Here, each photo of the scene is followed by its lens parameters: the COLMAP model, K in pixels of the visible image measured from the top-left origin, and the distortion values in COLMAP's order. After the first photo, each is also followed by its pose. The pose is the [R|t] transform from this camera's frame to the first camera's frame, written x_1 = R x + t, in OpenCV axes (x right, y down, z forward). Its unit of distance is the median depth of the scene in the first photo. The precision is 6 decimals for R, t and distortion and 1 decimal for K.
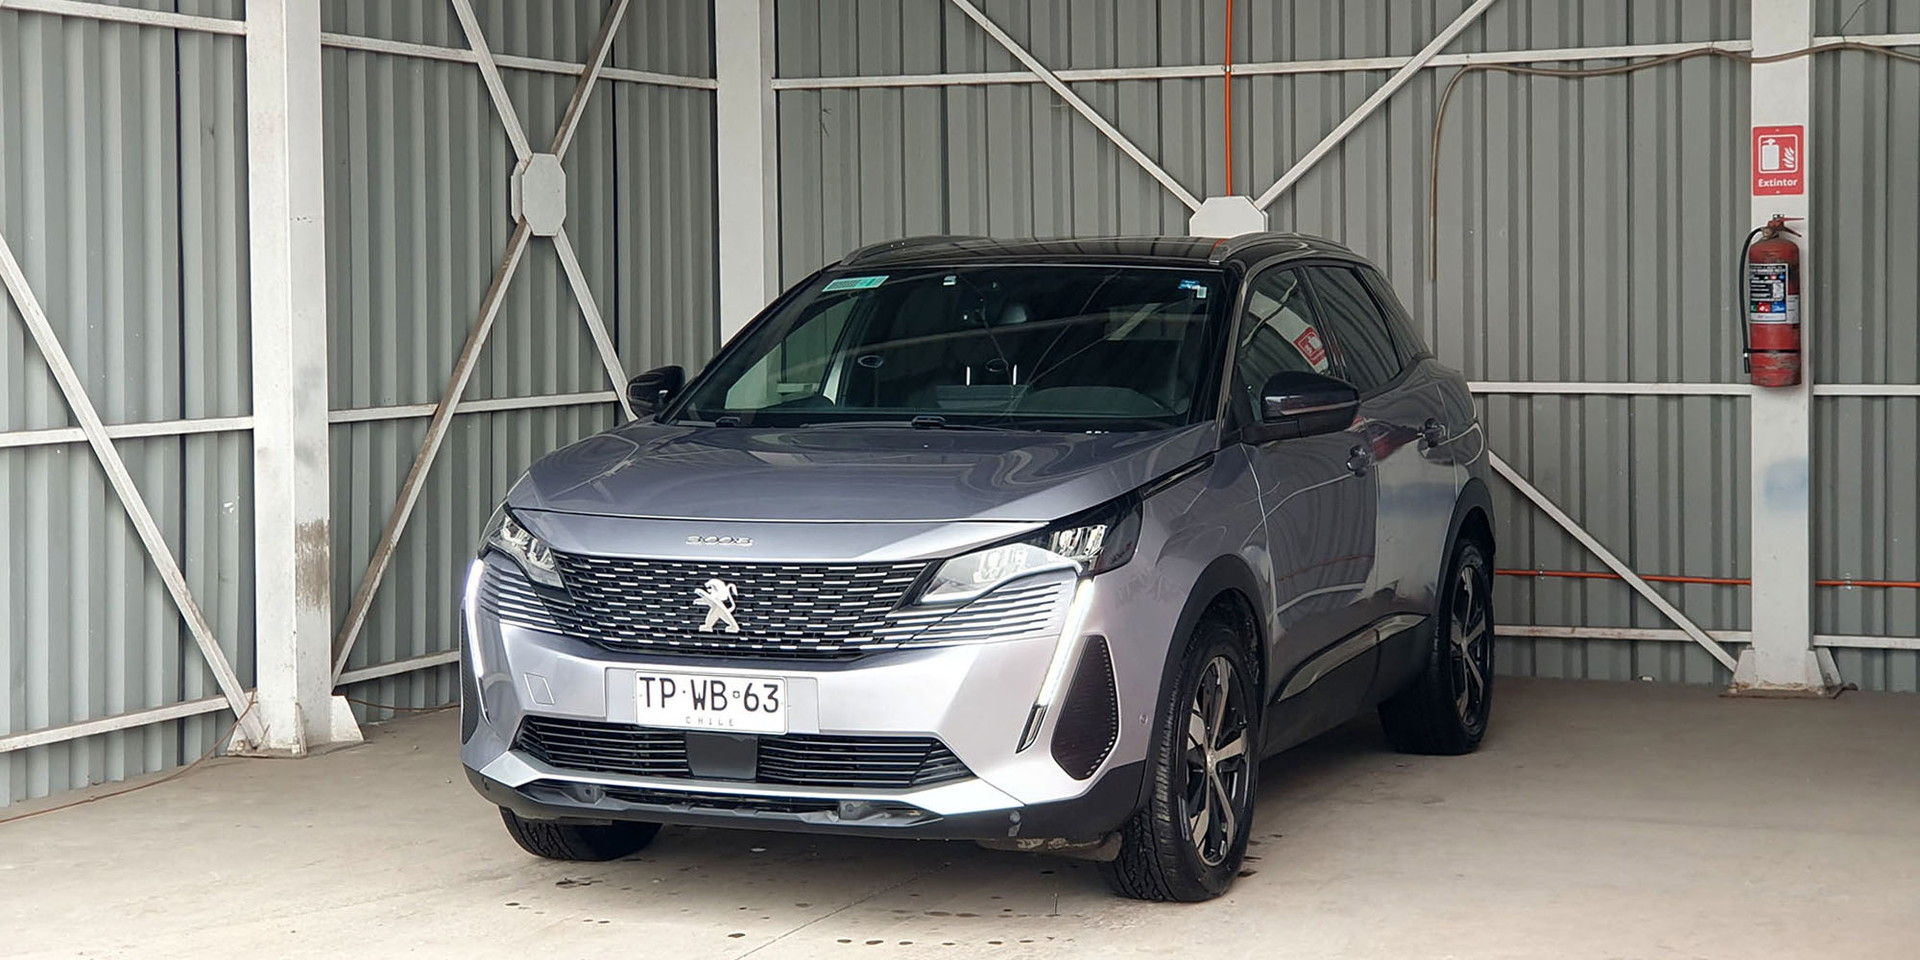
lens RADIAL K [[3131.5, 0, 935.4], [0, 3131.5, 480.3], [0, 0, 1]] dist [0.238128, -1.394392]
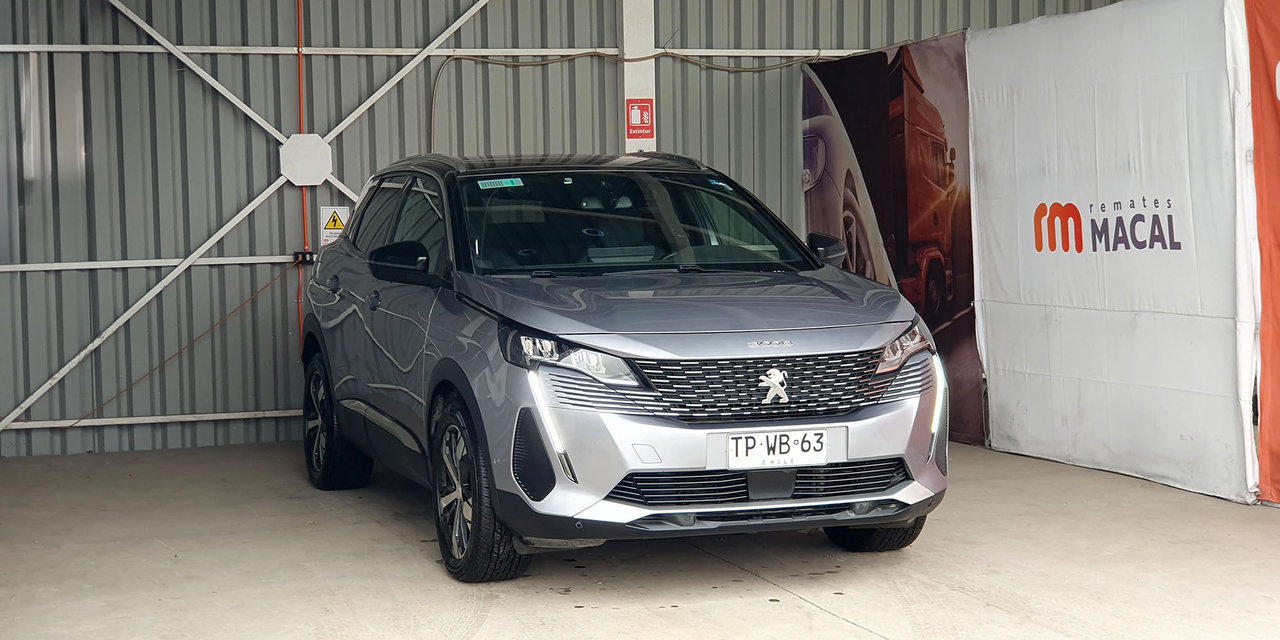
lens RADIAL K [[1926.9, 0, 640.0], [0, 1926.9, 320.0], [0, 0, 1]] dist [0.188111, -0.914403]
pose [[0.753816, -0.048255, 0.655311, -0.731769], [0.051501, 0.998571, 0.014290, -0.008940], [-0.655064, 0.022977, 0.755224, 0.330938]]
